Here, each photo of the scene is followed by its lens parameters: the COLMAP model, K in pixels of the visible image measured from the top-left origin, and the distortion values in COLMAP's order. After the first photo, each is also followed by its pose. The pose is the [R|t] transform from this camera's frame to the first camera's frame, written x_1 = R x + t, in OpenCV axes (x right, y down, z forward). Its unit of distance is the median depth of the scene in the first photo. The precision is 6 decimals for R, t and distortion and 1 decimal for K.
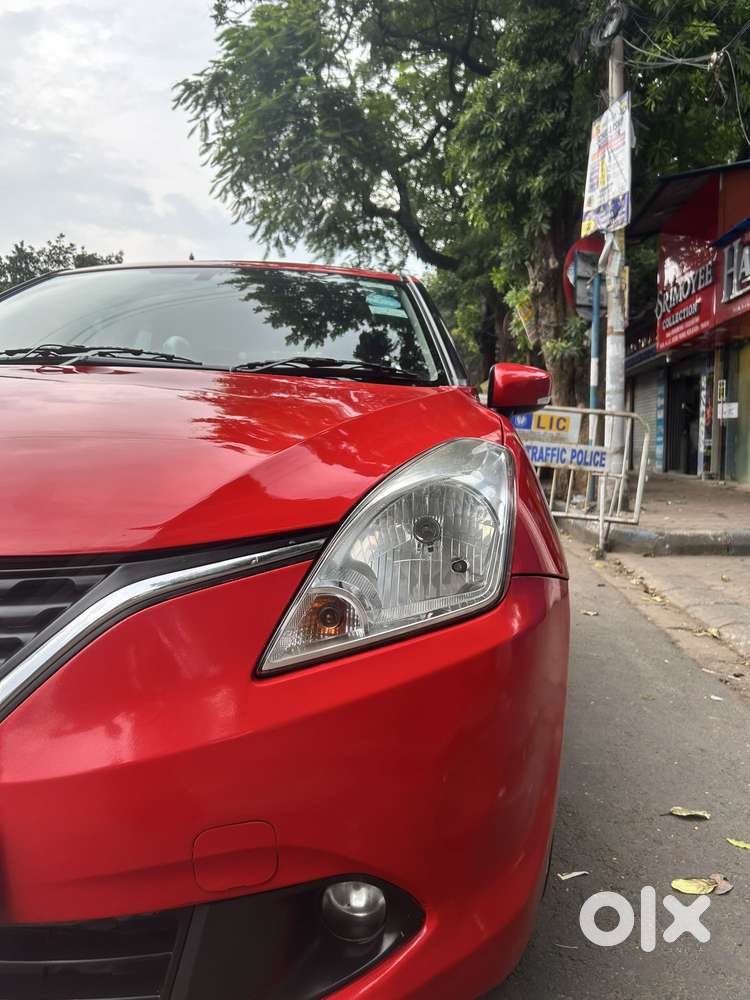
lens RADIAL K [[768.3, 0, 371.6], [0, 768.3, 502.9], [0, 0, 1]] dist [0.043312, -0.050030]
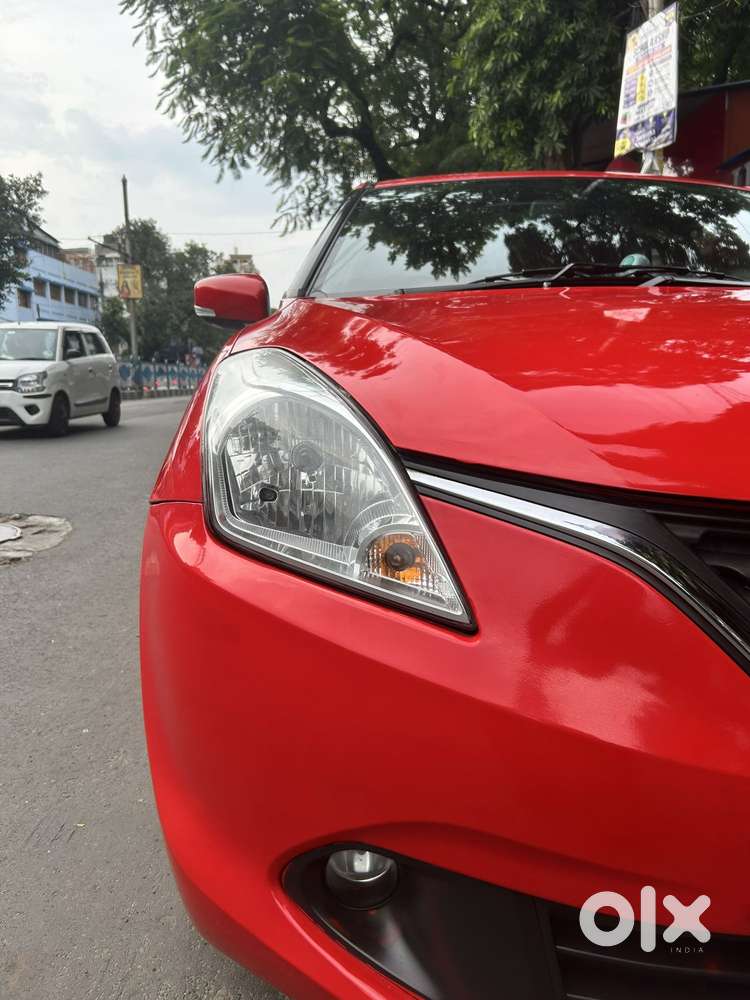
lens RADIAL K [[768.3, 0, 371.6], [0, 768.3, 502.9], [0, 0, 1]] dist [0.043312, -0.050030]
pose [[0.995460, -0.034842, 0.088580, -0.114511], [0.027093, 0.995820, 0.087224, -0.002729], [-0.091249, -0.084428, 0.992243, 0.020637]]
